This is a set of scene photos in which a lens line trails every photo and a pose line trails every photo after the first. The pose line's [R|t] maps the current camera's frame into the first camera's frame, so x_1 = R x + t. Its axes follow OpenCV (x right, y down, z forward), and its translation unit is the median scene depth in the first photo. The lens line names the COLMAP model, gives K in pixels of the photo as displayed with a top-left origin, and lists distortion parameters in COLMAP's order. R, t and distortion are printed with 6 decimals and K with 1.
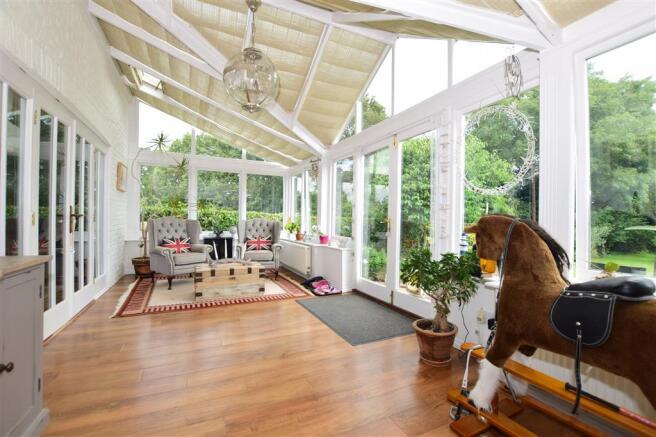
lens RADIAL K [[289.5, 0, 330.8], [0, 289.5, 220.3], [0, 0, 1]] dist [-0.019863, -0.000100]
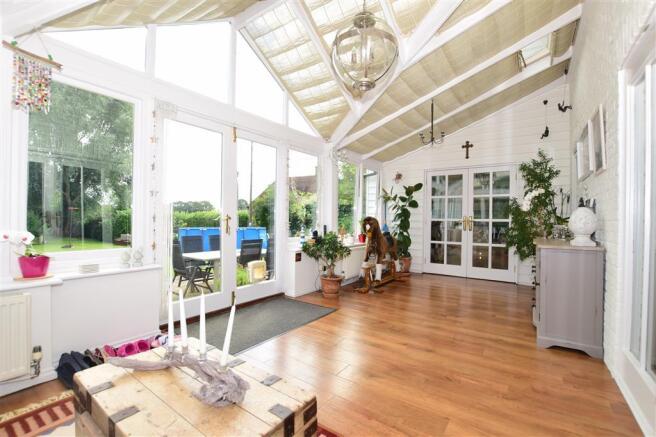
lens RADIAL K [[289.5, 0, 330.8], [0, 289.5, 220.3], [0, 0, 1]] dist [-0.019863, -0.000100]
pose [[-0.488510, -0.023509, 0.872241, -1.214186], [-0.008576, 0.999718, 0.022141, -0.028552], [-0.872516, 0.003336, -0.488574, 1.879118]]
